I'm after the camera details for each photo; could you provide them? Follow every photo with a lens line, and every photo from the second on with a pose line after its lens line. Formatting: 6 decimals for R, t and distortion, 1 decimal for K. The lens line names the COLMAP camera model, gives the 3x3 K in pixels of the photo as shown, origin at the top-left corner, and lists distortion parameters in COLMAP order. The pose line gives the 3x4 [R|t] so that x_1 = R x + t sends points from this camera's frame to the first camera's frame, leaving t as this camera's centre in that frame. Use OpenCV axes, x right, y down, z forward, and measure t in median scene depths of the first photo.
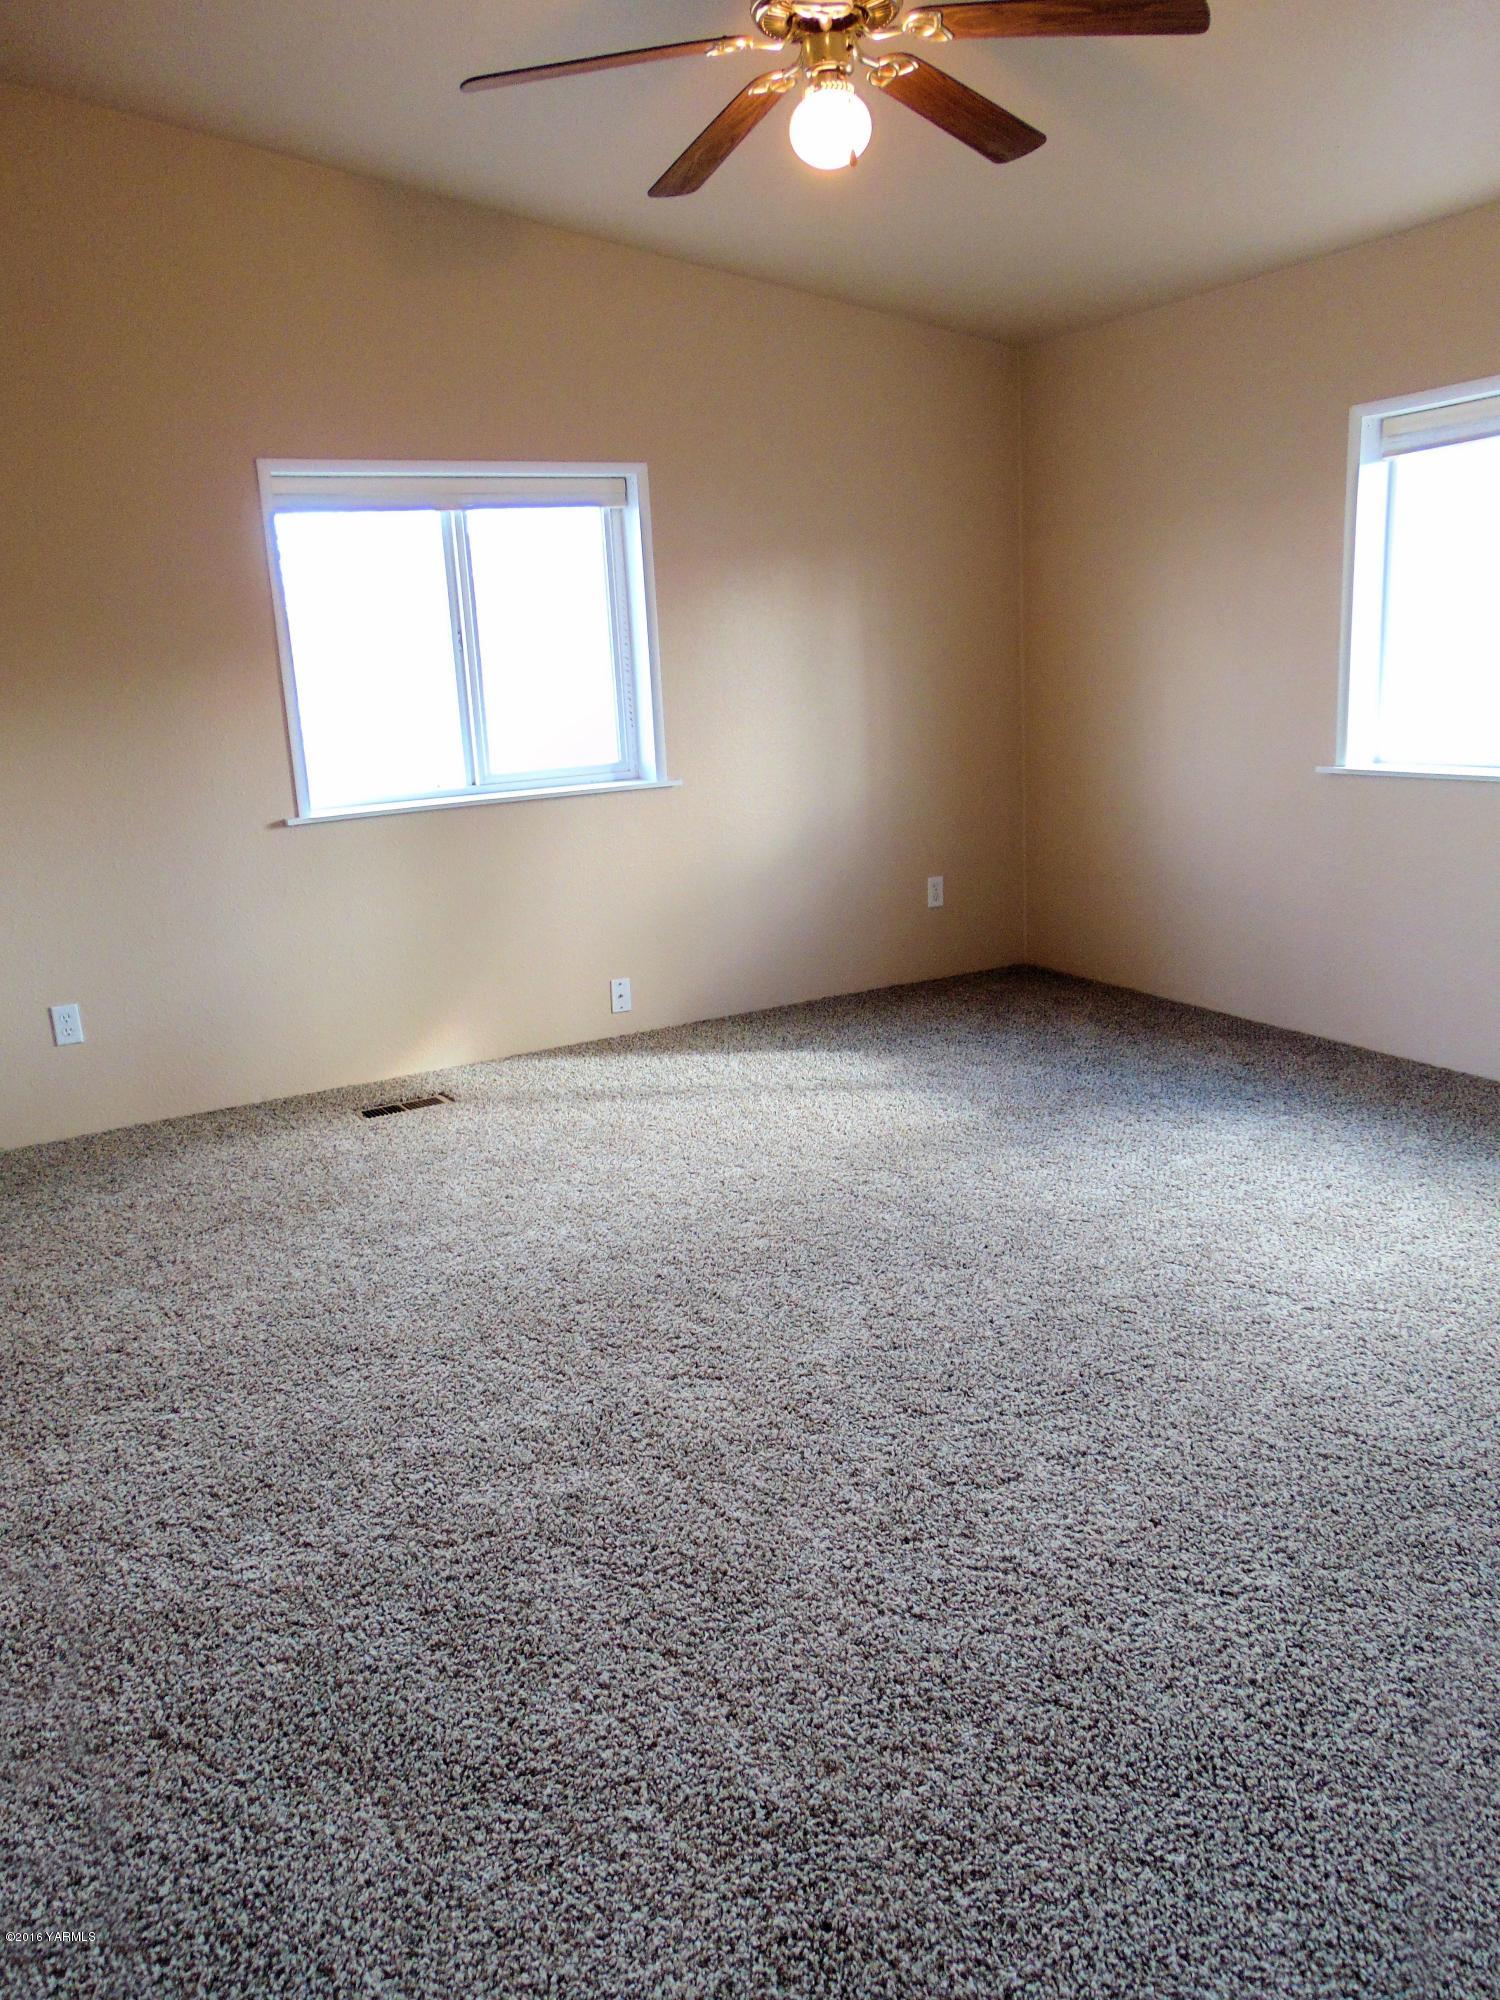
lens RADIAL K [[1502.8, 0, 750.0], [0, 1502.8, 1000.0], [0, 0, 1]] dist [-0.002022, 0.011458]
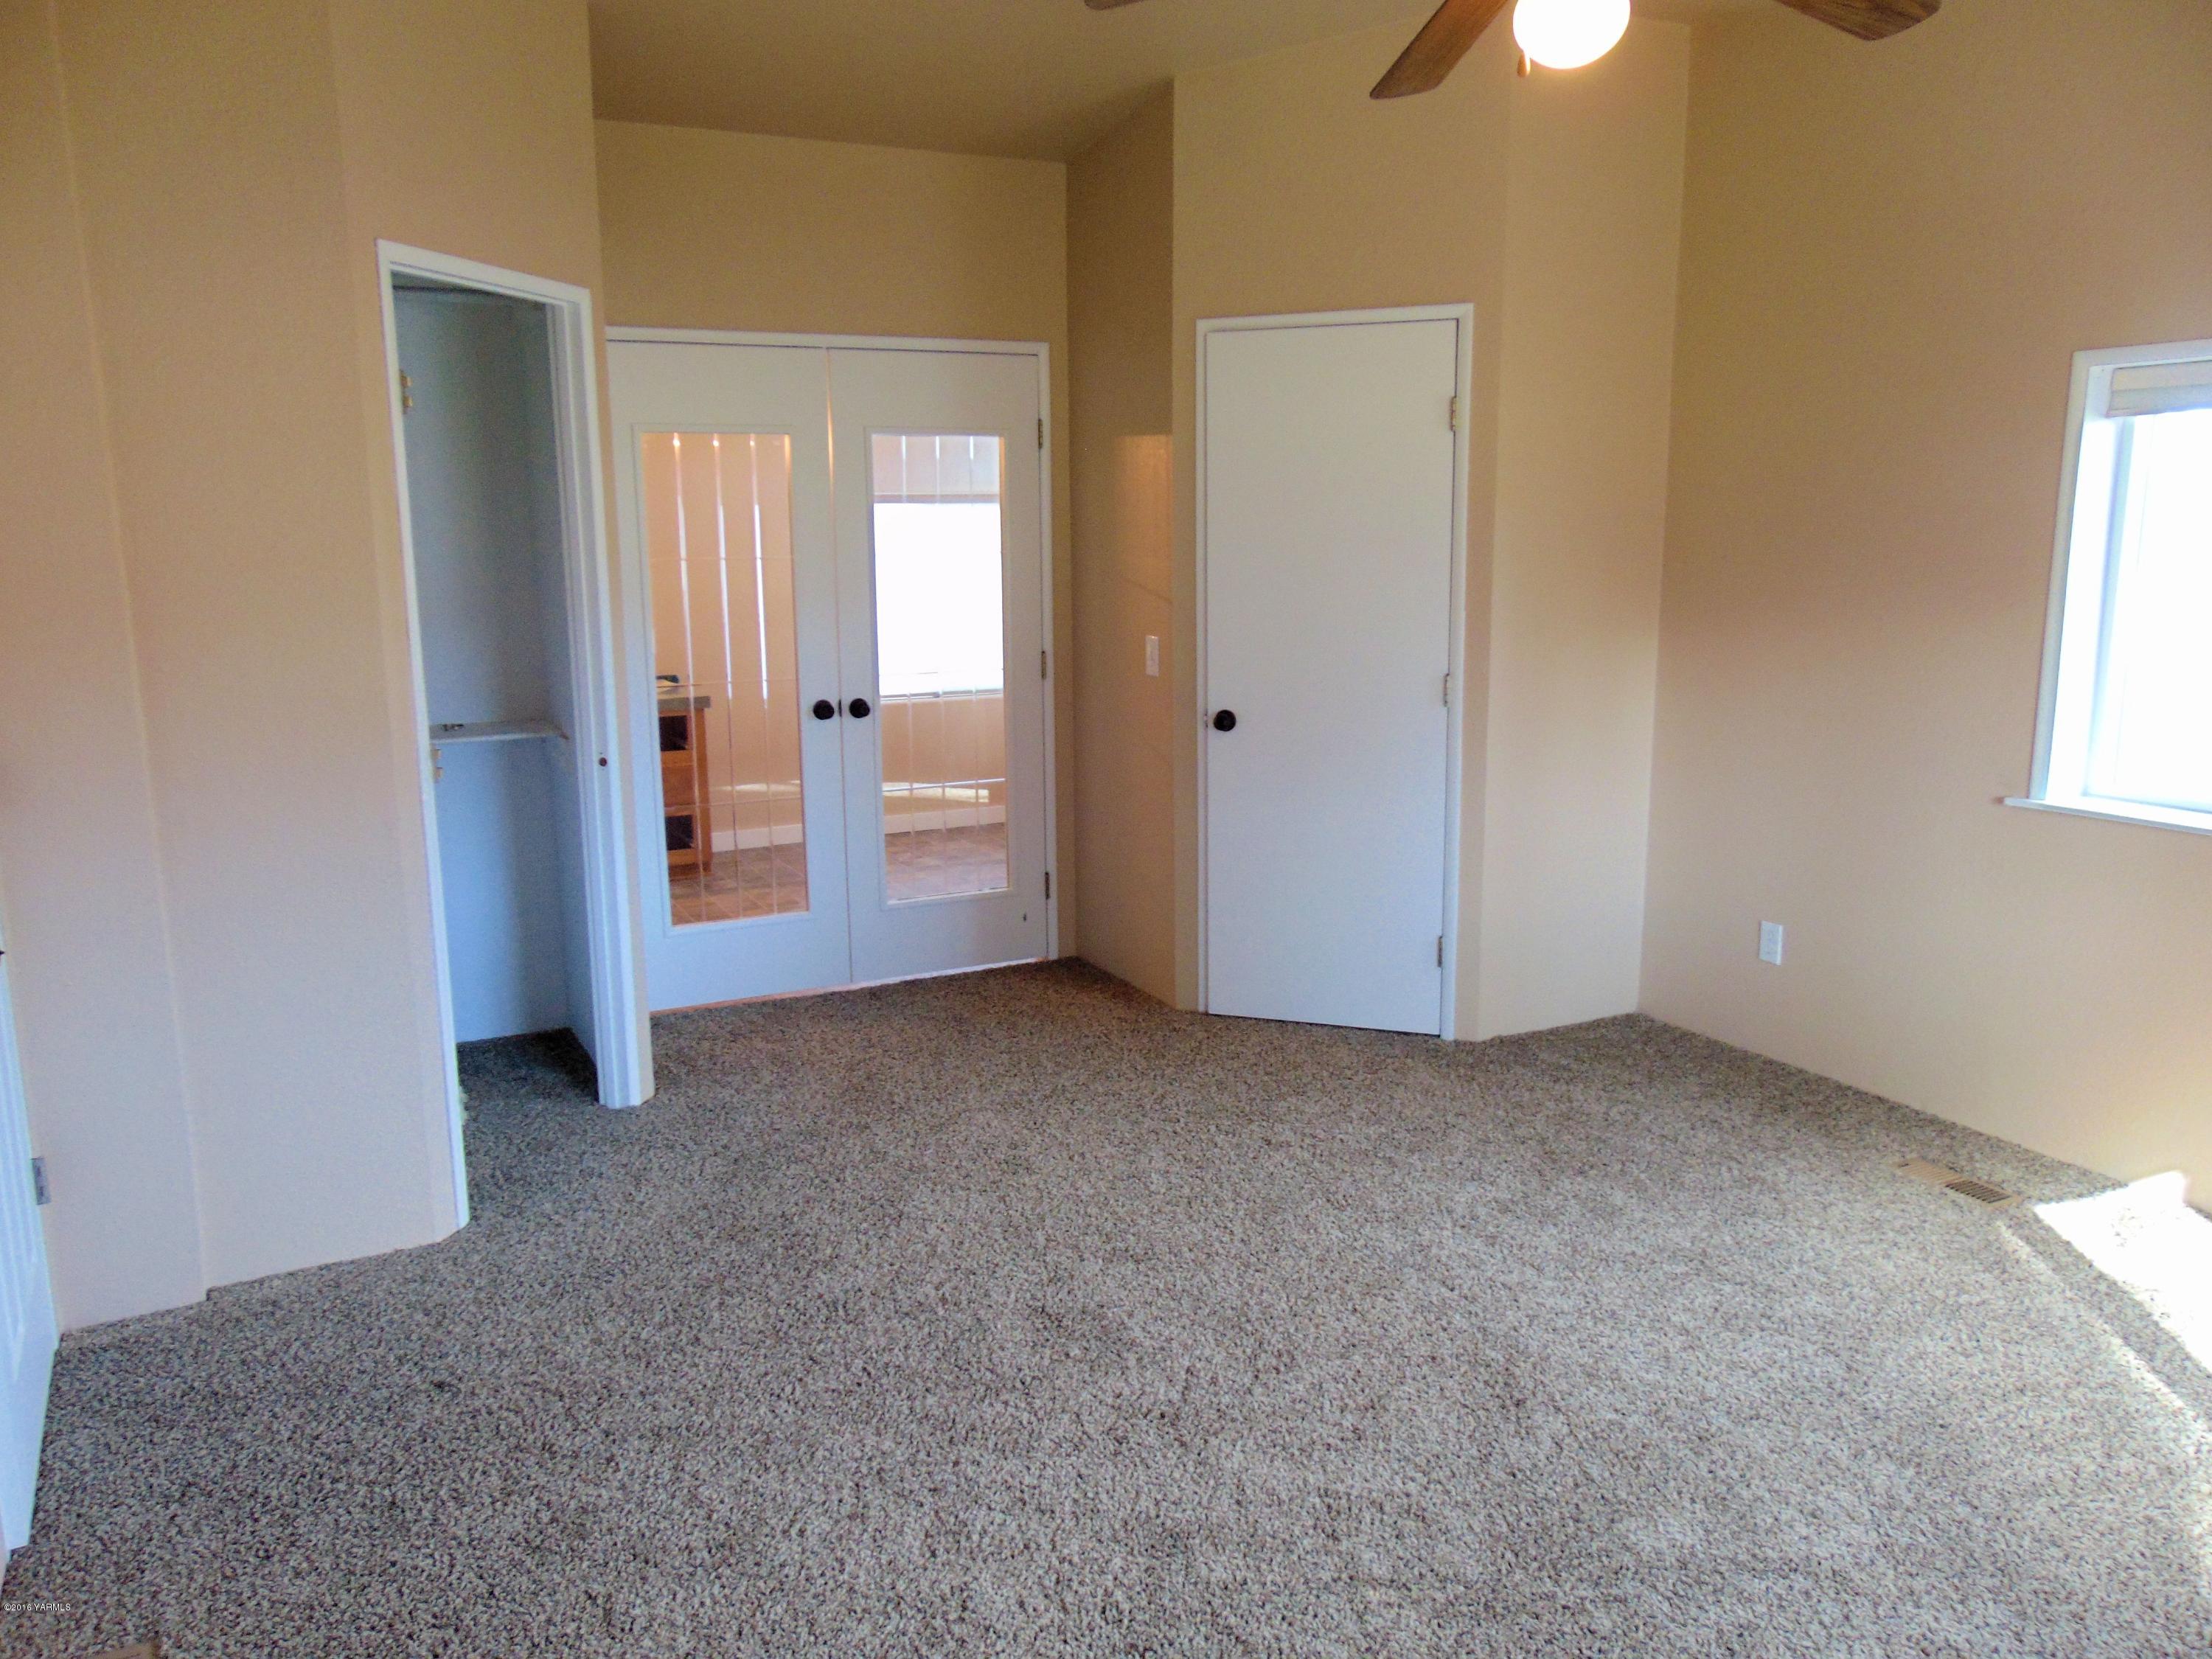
lens RADIAL K [[1662.1, 0, 1106.0], [0, 1662.1, 829.5], [0, 0, 1]] dist [-0.002022, 0.011458]
pose [[-0.014394, 0.248911, -0.968419, 0.592997], [-0.230452, 0.941619, 0.245448, -0.222297], [0.972977, 0.226707, 0.043808, 0.521298]]
